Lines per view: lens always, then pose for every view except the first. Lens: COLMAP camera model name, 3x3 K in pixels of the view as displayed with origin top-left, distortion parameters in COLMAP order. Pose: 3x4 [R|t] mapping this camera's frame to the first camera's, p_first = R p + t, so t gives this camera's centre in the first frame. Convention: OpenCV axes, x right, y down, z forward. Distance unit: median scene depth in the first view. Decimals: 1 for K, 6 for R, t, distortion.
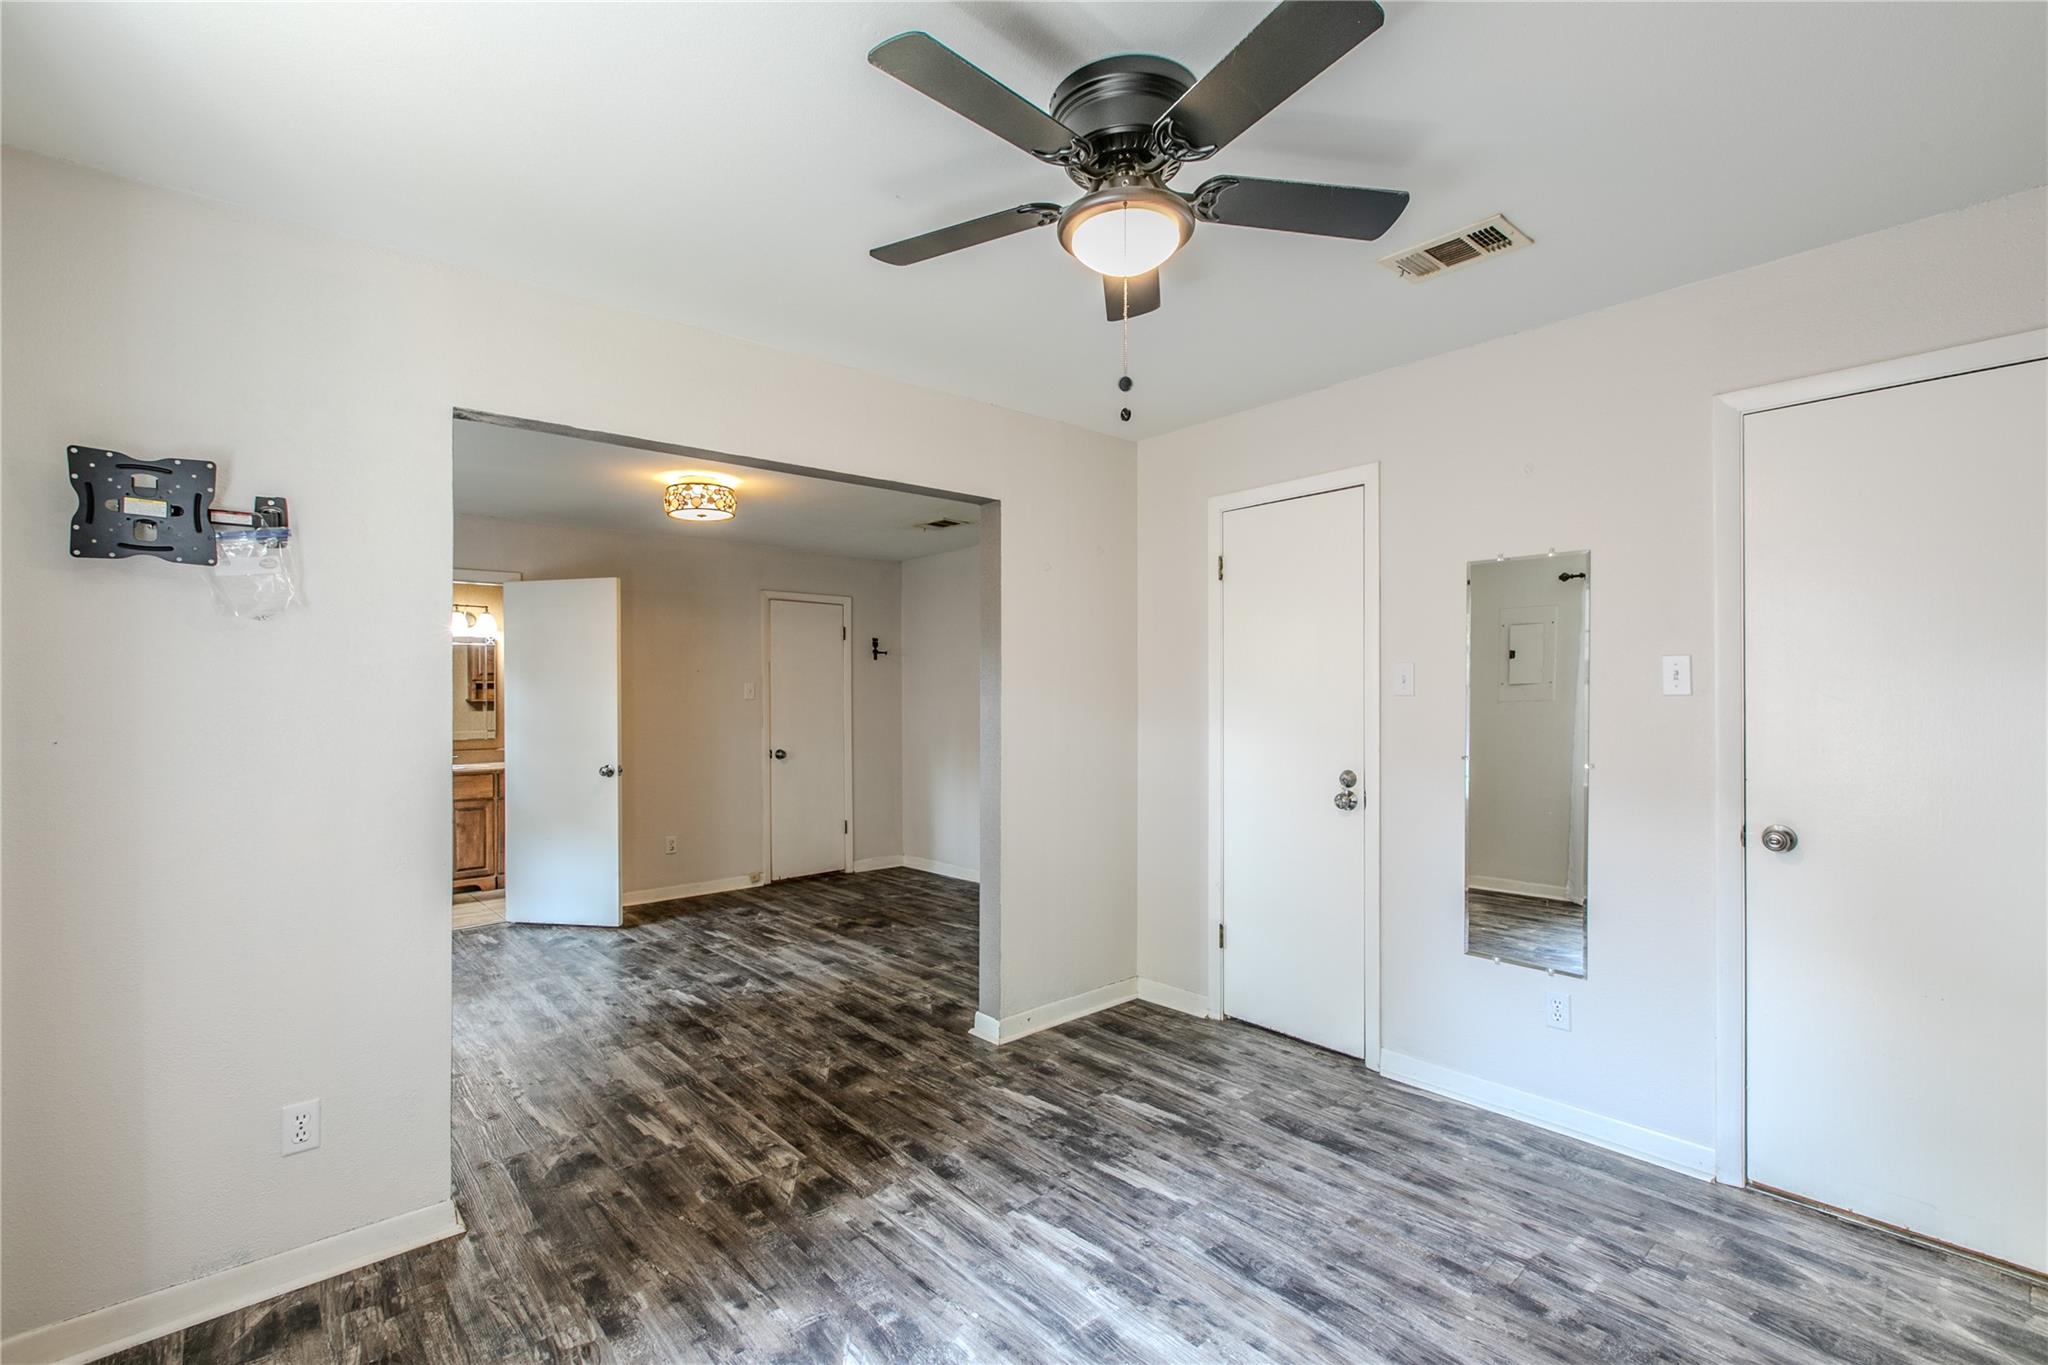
lens RADIAL K [[921.8, 0, 1025.9], [0, 921.8, 692.3], [0, 0, 1]] dist [-0.001598, -0.000184]
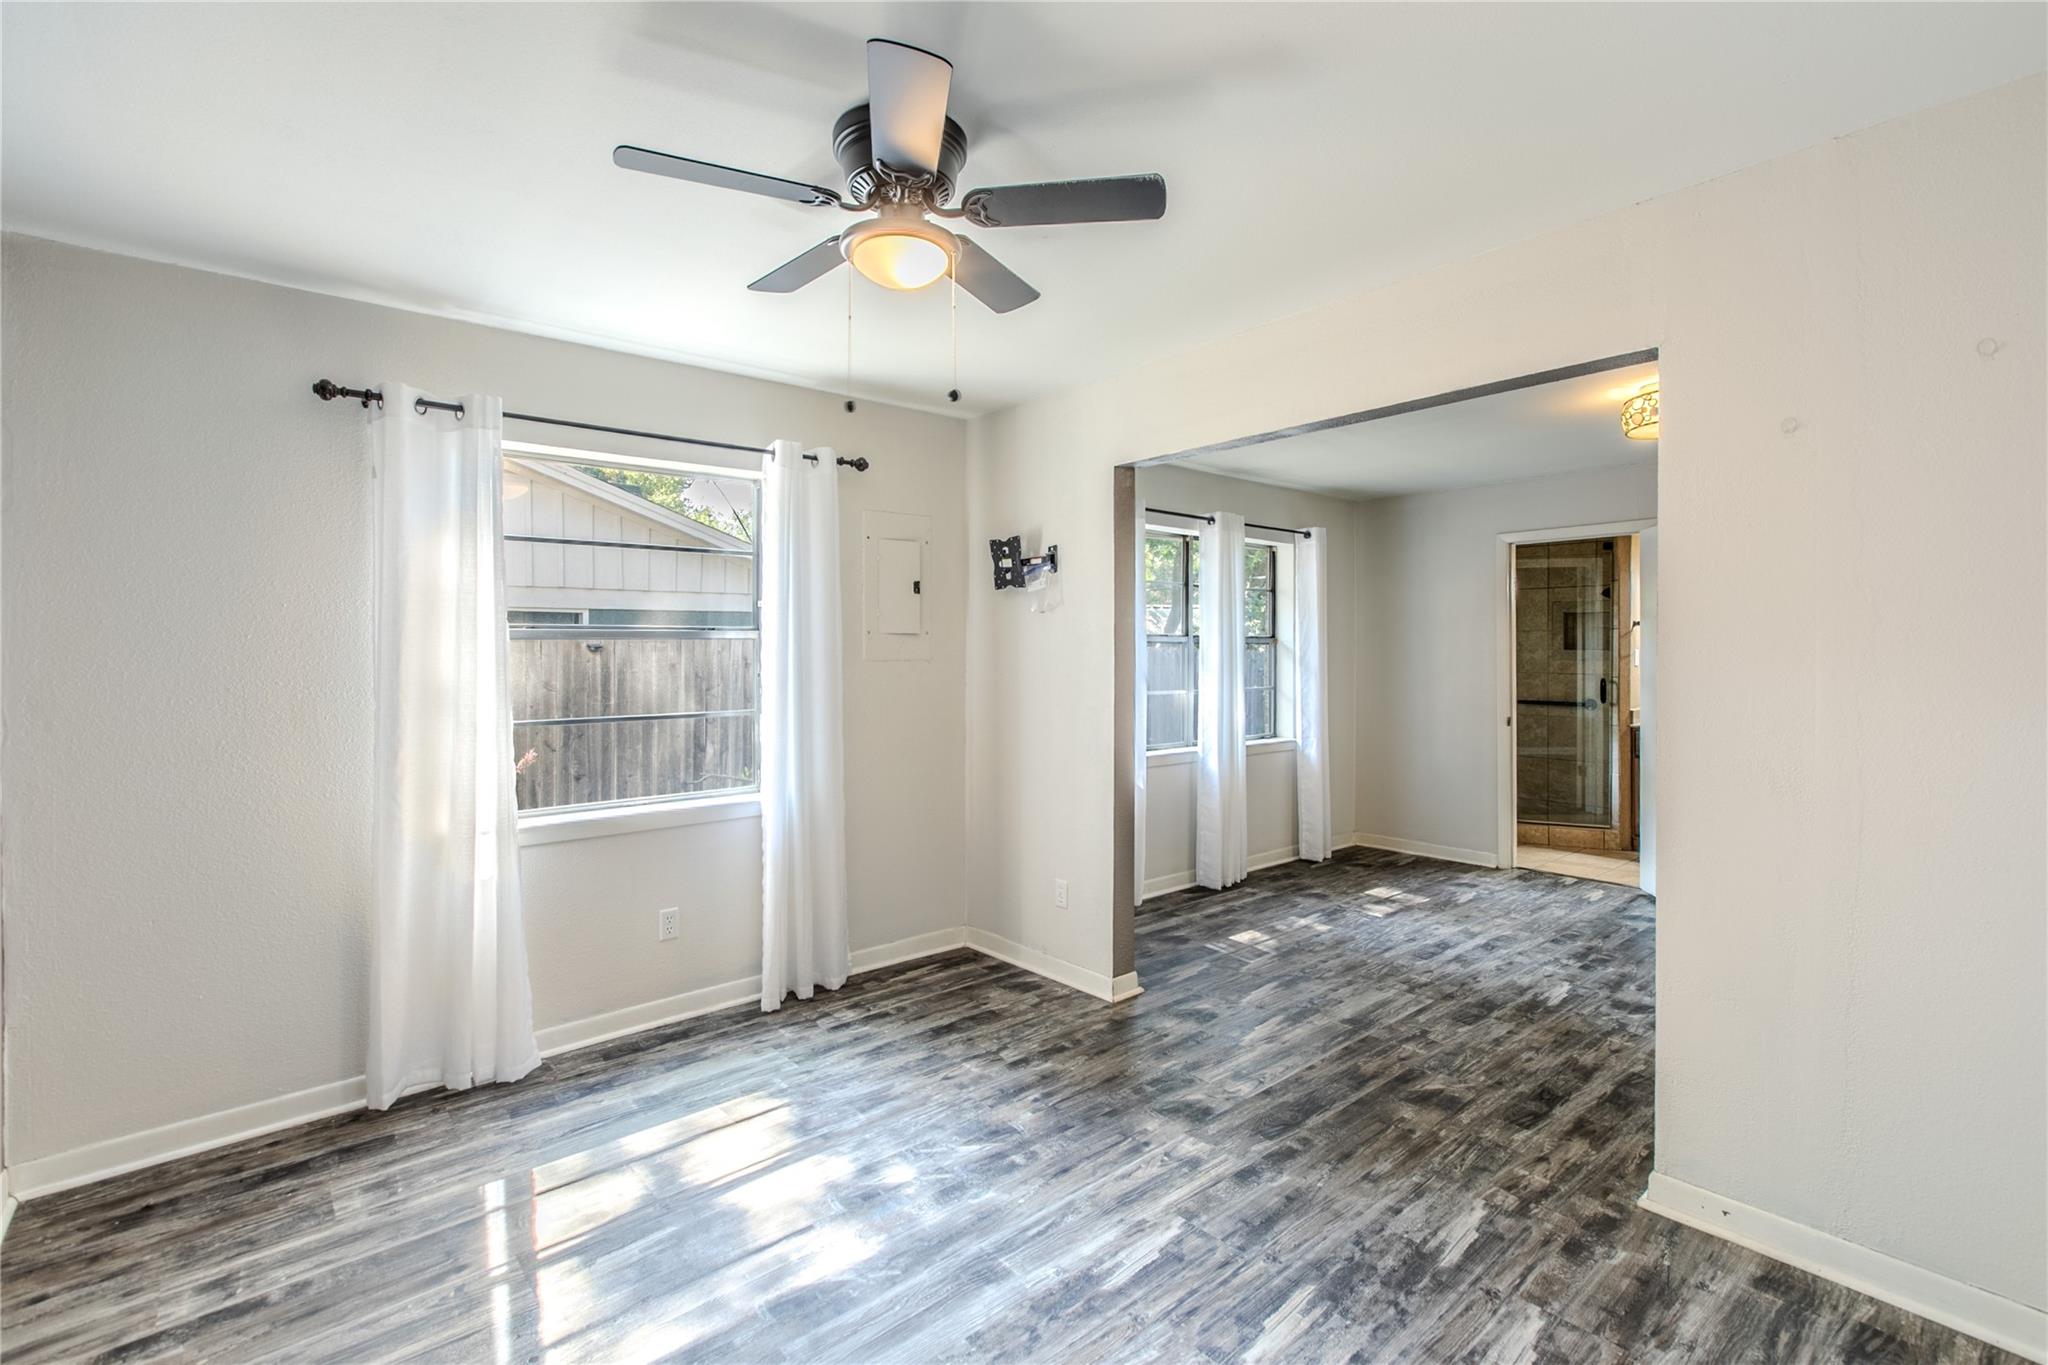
lens RADIAL K [[921.8, 0, 1009.8], [0, 921.8, 636.2], [0, 0, 1]] dist [-0.001598, -0.000184]
pose [[-0.027499, -0.008416, -0.999586, 0.769825], [0.004269, 0.999954, -0.008536, -0.010914], [0.999613, -0.004502, -0.027462, 0.717623]]
